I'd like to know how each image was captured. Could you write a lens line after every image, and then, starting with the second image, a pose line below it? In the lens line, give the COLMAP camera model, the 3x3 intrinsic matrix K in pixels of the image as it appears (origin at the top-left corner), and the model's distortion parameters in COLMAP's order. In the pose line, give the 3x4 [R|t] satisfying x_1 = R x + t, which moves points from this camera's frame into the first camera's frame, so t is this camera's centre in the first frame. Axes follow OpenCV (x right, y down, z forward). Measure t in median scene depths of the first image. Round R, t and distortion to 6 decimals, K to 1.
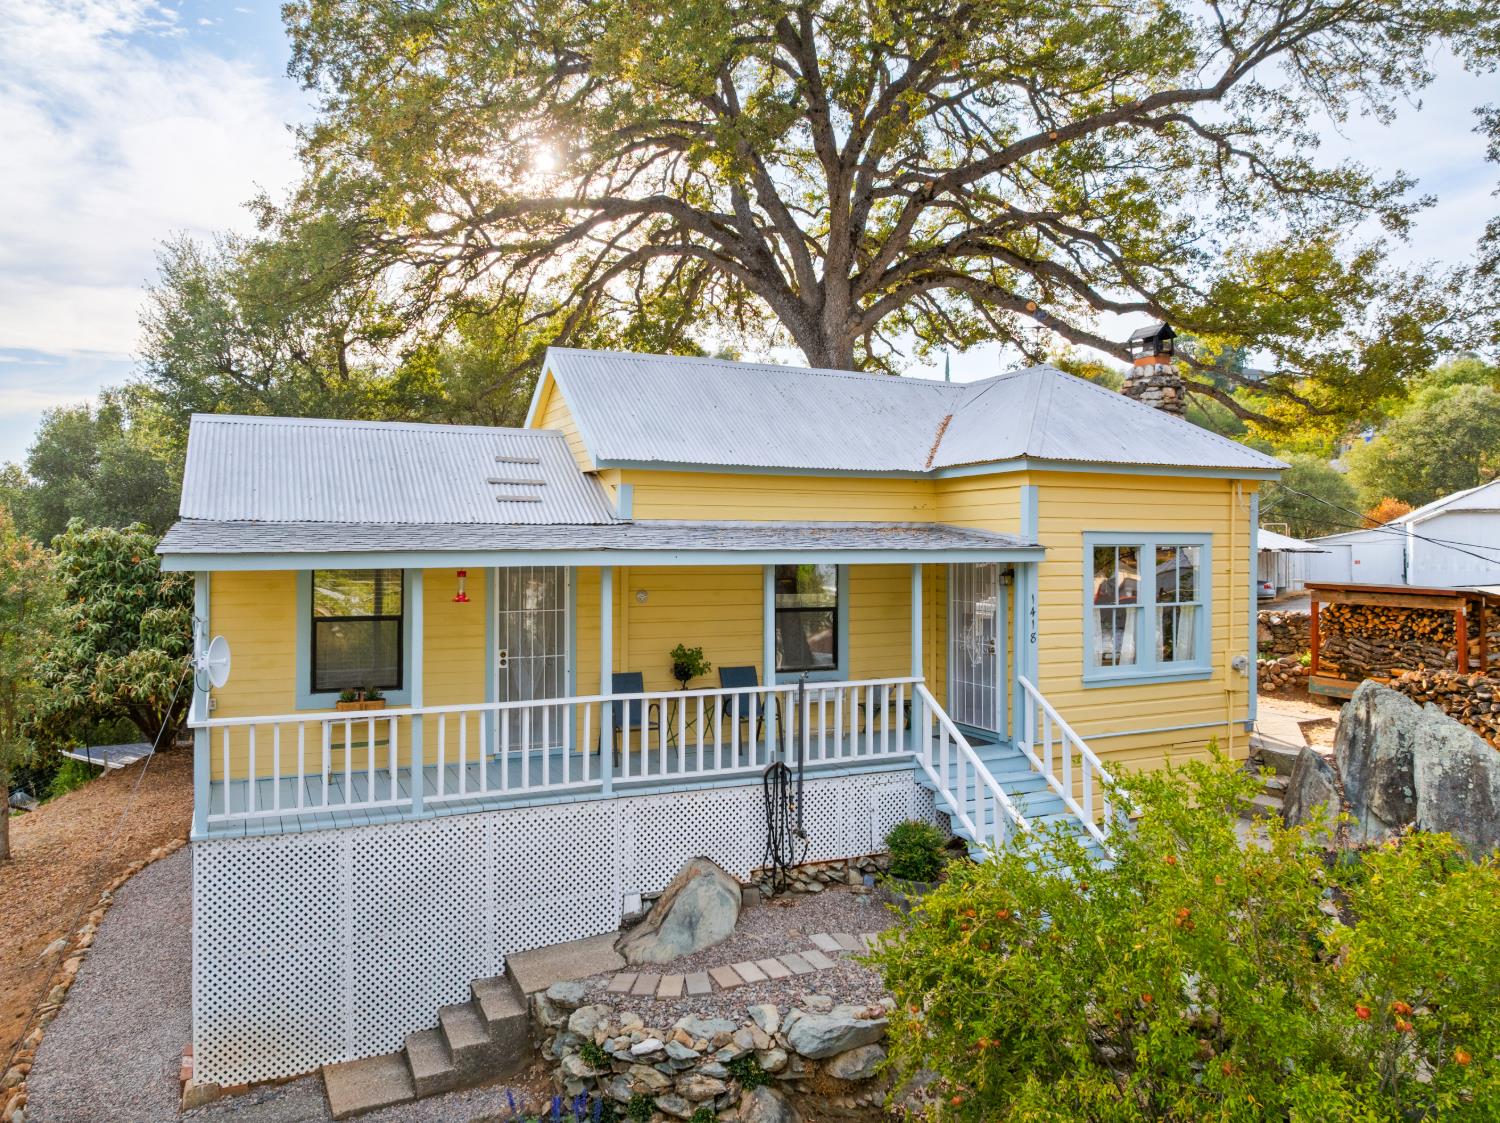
lens RADIAL K [[1070.0, 0, 745.8], [0, 1070.0, 533.3], [0, 0, 1]] dist [-0.034471, -0.007654]
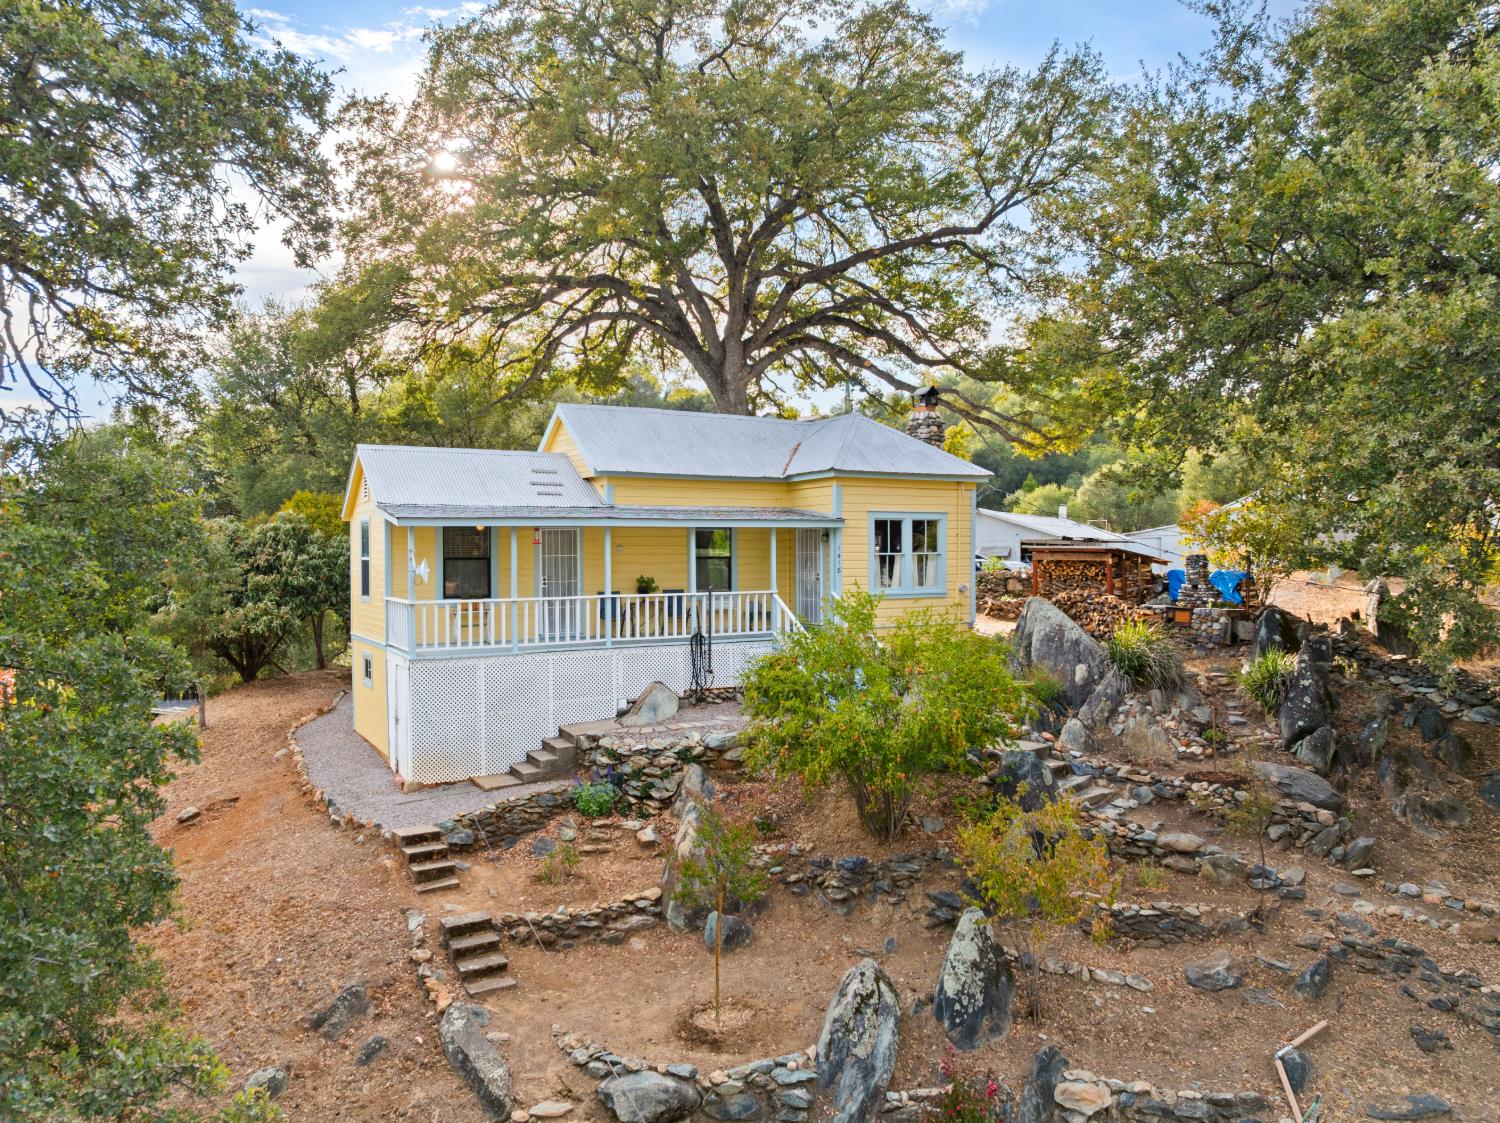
lens RADIAL K [[1070.0, 0, 740.9], [0, 1070.0, 550.5], [0, 0, 1]] dist [-0.034471, -0.007654]
pose [[0.996739, -0.007013, 0.080391, -0.034826], [0.006300, 0.999939, 0.009126, 0.042235], [-0.080450, -0.008590, 0.996722, -0.689902]]
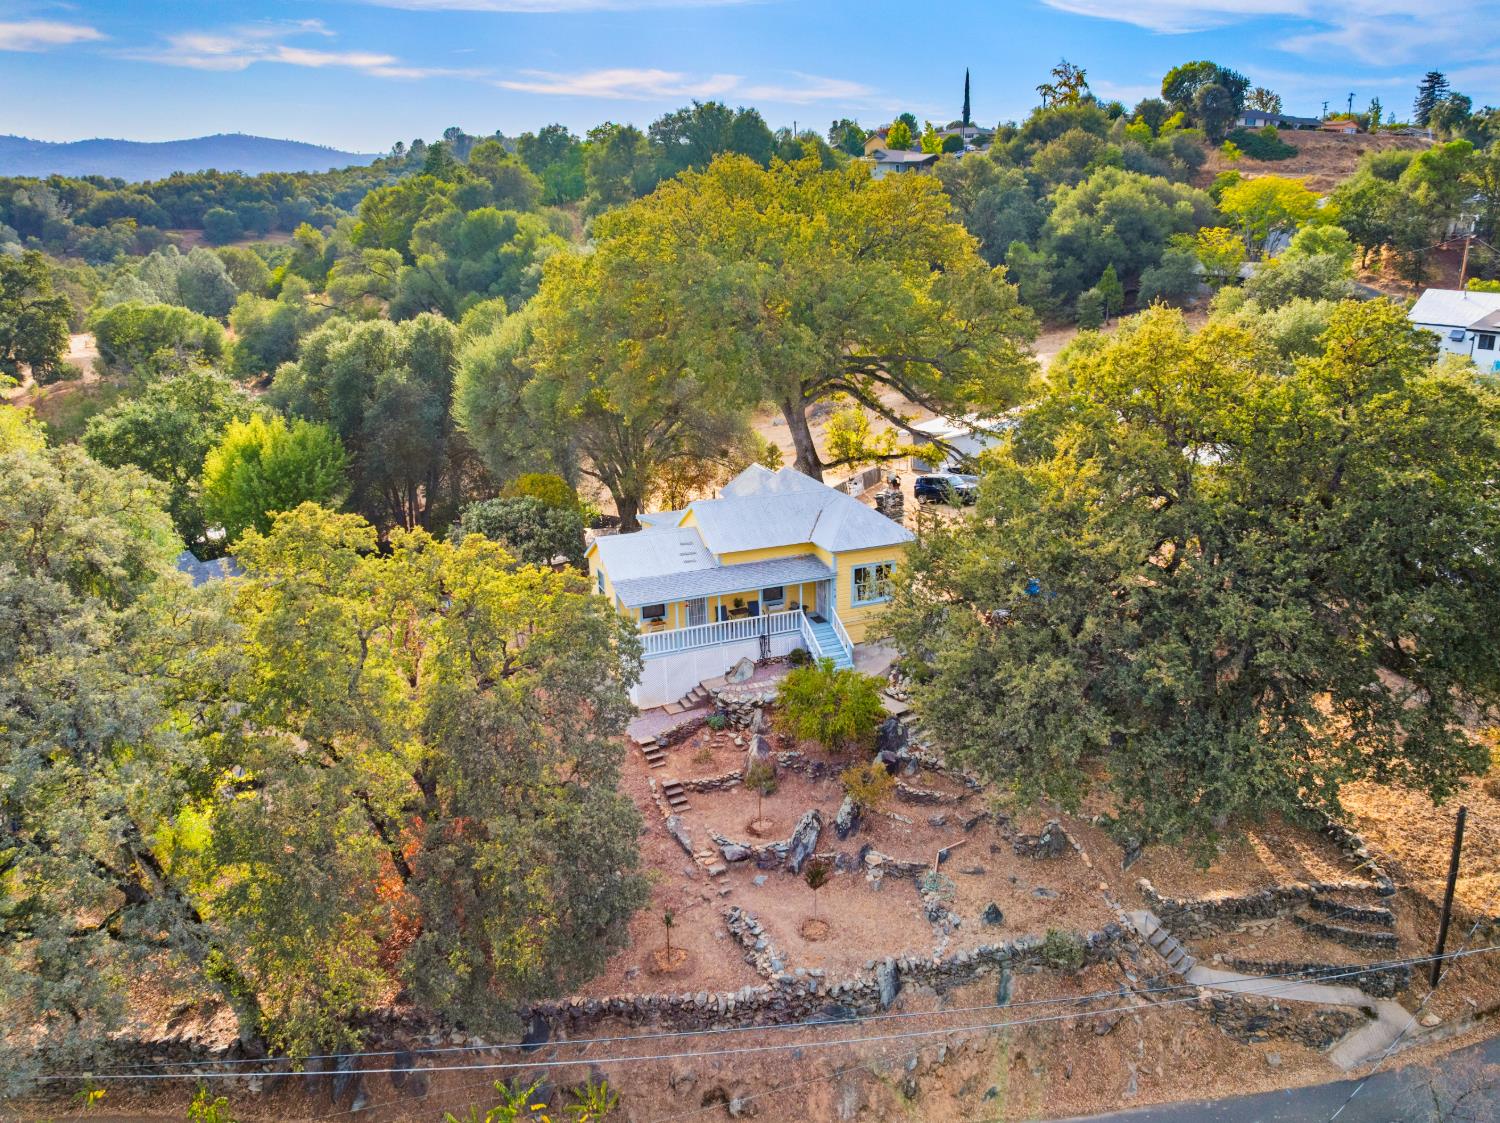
lens RADIAL K [[1070.0, 0, 741.8], [0, 1070.0, 569.6], [0, 0, 1]] dist [-0.034471, -0.007654]
pose [[0.999696, -0.006573, -0.023767, 0.036407], [0.013661, 0.950021, 0.311888, -0.986612], [0.020529, -0.312118, 0.949821, -2.119460]]
